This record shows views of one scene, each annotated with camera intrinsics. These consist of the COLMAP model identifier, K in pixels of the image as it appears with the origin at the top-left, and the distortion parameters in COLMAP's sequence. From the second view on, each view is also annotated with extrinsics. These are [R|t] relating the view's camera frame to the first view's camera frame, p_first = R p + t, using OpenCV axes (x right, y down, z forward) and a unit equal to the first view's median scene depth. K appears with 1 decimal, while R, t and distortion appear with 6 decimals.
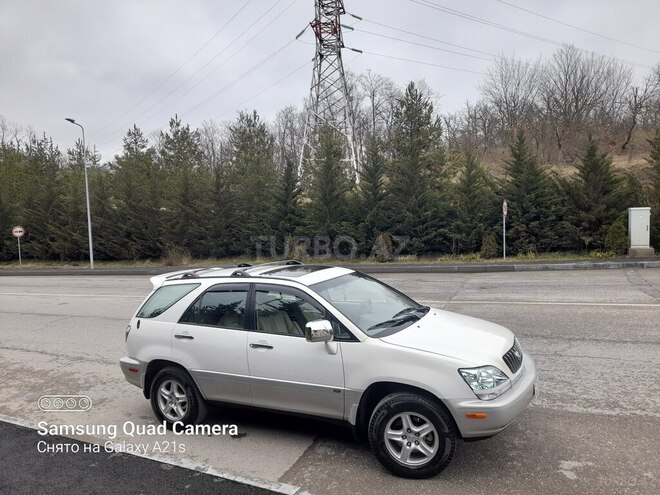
lens RADIAL K [[477.7, 0, 330.0], [0, 477.7, 247.5], [0, 0, 1]] dist [0.060193, -0.047406]
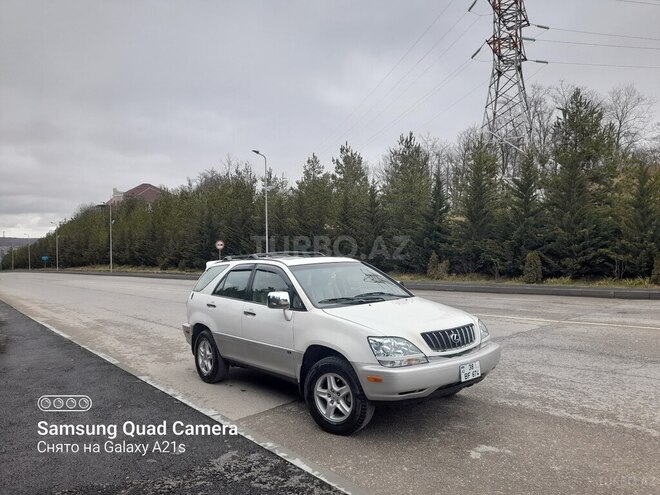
lens RADIAL K [[477.7, 0, 330.0], [0, 477.7, 247.5], [0, 0, 1]] dist [0.060193, -0.047406]
pose [[0.924300, 0.024050, -0.380909, 0.095026], [-0.043030, 0.998216, -0.041388, 0.015208], [0.379234, 0.054646, 0.923686, -0.010080]]
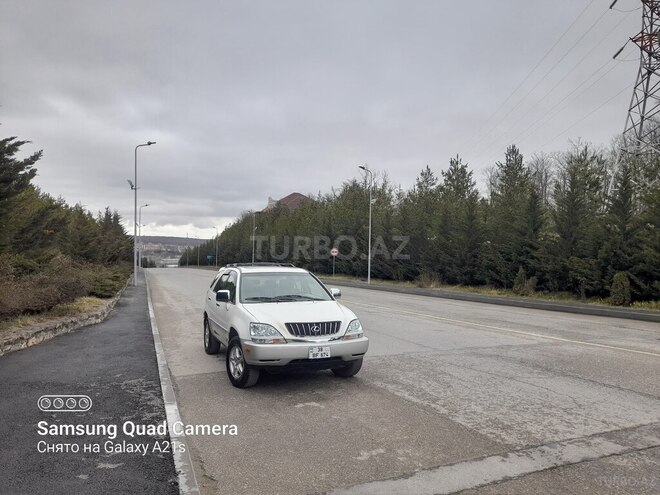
lens RADIAL K [[477.7, 0, 330.0], [0, 477.7, 247.5], [0, 0, 1]] dist [0.060193, -0.047406]
pose [[0.767763, 0.047093, -0.639001, 0.240674], [-0.091183, 0.995175, -0.036215, 0.004678], [0.634213, 0.086071, 0.768353, -0.019001]]
